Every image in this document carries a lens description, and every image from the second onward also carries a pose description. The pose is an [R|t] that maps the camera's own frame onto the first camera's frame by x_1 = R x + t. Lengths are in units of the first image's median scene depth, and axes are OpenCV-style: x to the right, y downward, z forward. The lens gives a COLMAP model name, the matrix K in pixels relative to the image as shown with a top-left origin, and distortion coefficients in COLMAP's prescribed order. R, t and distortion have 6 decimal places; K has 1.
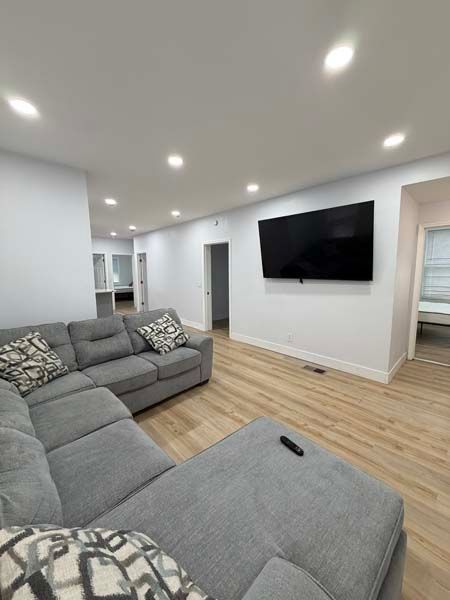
lens RADIAL K [[241.3, 0, 223.5], [0, 241.3, 302.6], [0, 0, 1]] dist [0.002845, -0.000433]
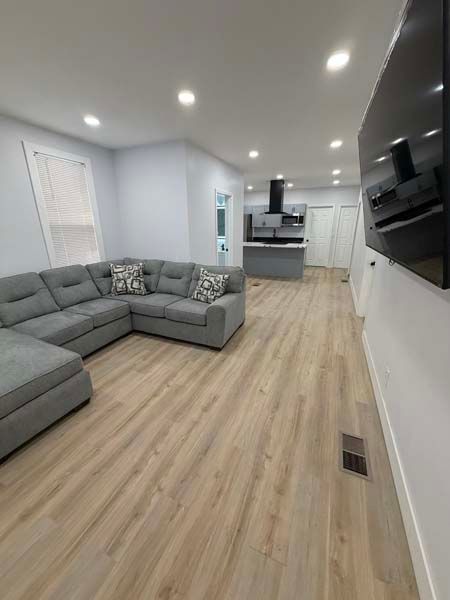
lens RADIAL K [[241.3, 0, 225.5], [0, 241.3, 297.2], [0, 0, 1]] dist [0.002845, -0.000433]
pose [[0.392763, 0.283378, -0.874891, 0.869538], [-0.128697, 0.958916, 0.252819, -0.150740], [0.910590, 0.013298, 0.413097, 0.822897]]
